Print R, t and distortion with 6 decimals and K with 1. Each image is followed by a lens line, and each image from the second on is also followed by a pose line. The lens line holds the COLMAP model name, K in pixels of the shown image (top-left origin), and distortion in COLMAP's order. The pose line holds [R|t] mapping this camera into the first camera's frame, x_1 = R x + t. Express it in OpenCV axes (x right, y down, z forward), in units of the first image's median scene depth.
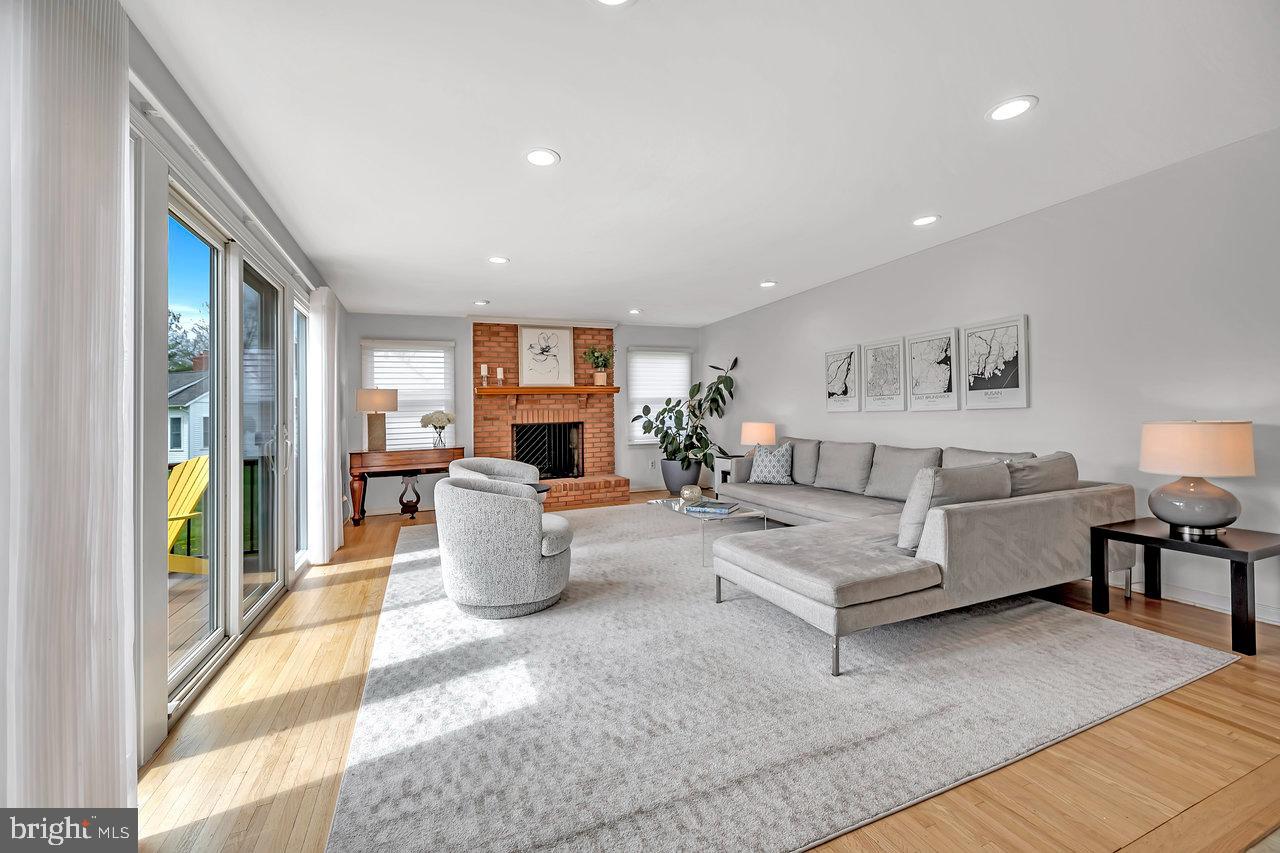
lens RADIAL K [[503.4, 0, 631.3], [0, 503.4, 426.4], [0, 0, 1]] dist [-0.000245, -0.000105]
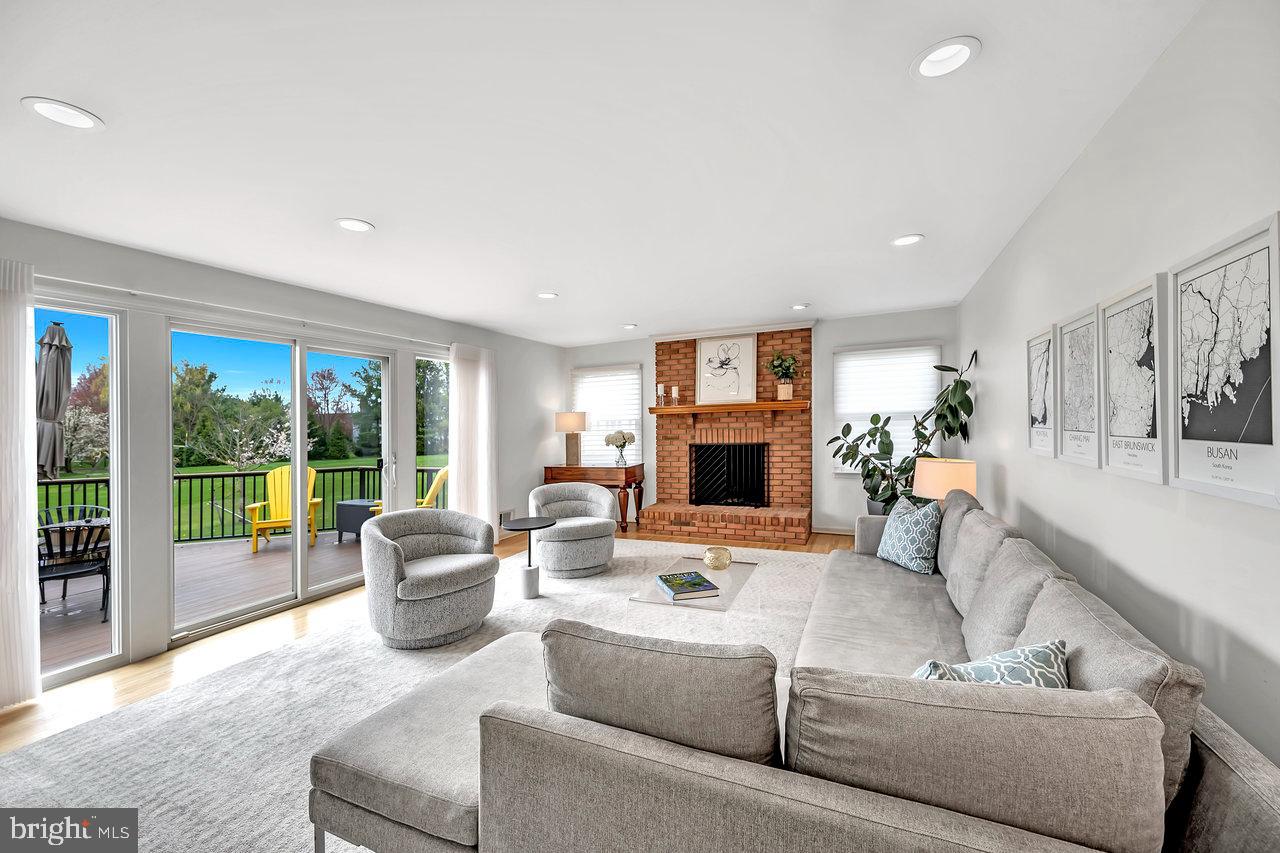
lens RADIAL K [[503.4, 0, 631.3], [0, 503.4, 426.4], [0, 0, 1]] dist [-0.000245, -0.000105]
pose [[0.691785, 0.010167, -0.722032, 0.373293], [-0.004307, 0.999941, 0.009954, -0.046482], [0.722091, -0.003776, 0.691788, 0.254377]]
